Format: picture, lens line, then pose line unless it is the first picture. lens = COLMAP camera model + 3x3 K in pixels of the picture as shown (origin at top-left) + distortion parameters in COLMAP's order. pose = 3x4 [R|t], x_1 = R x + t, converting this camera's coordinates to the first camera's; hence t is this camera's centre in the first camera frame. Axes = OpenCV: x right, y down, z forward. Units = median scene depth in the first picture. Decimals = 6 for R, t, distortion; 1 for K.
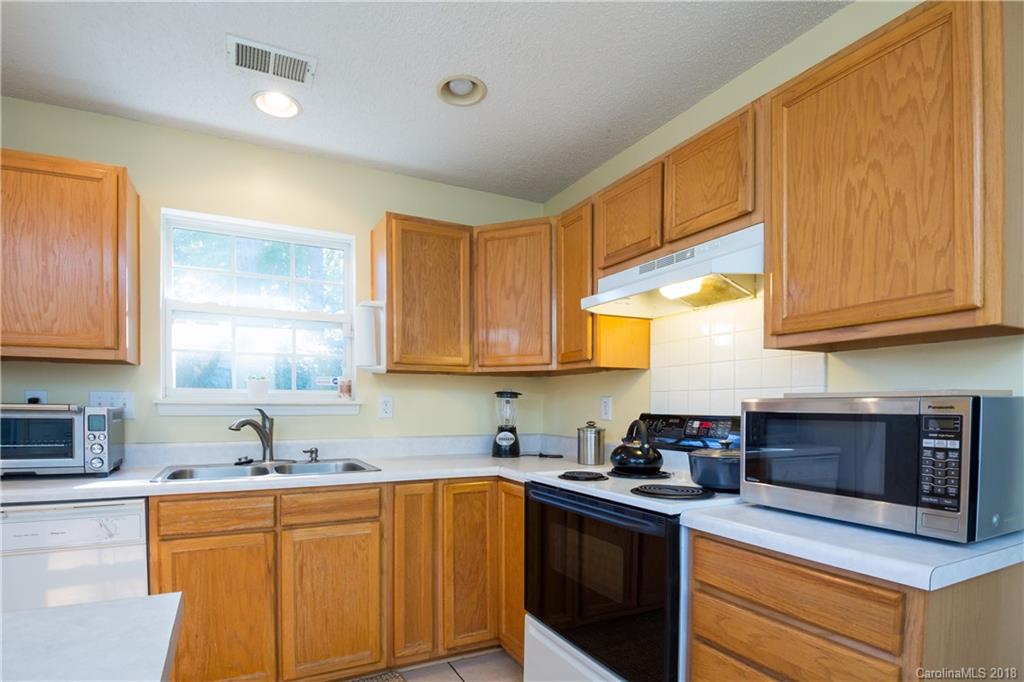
lens RADIAL K [[502.6, 0, 486.1], [0, 502.6, 409.7], [0, 0, 1]] dist [0.001677, -0.016043]
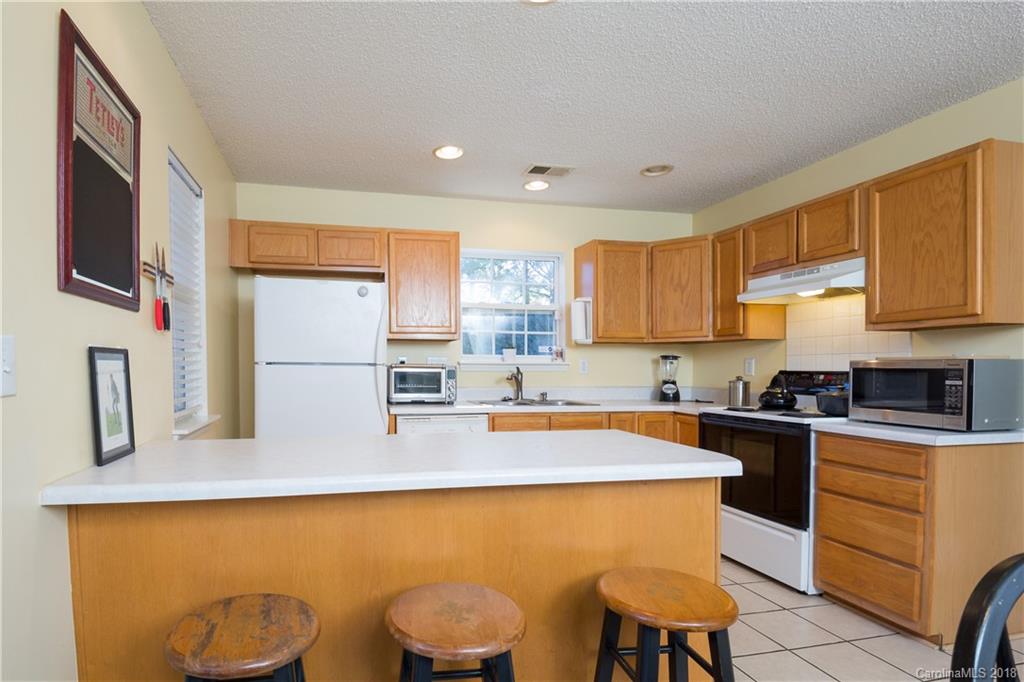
lens RADIAL K [[514.6, 0, 447.9], [0, 514.6, 369.1], [0, 0, 1]] dist [0.000590, -0.017069]
pose [[0.970952, 0.000894, -0.239272, -0.326618], [-0.001871, 0.999991, -0.003856, 0.013636], [0.239267, 0.004192, 0.970945, -0.818724]]
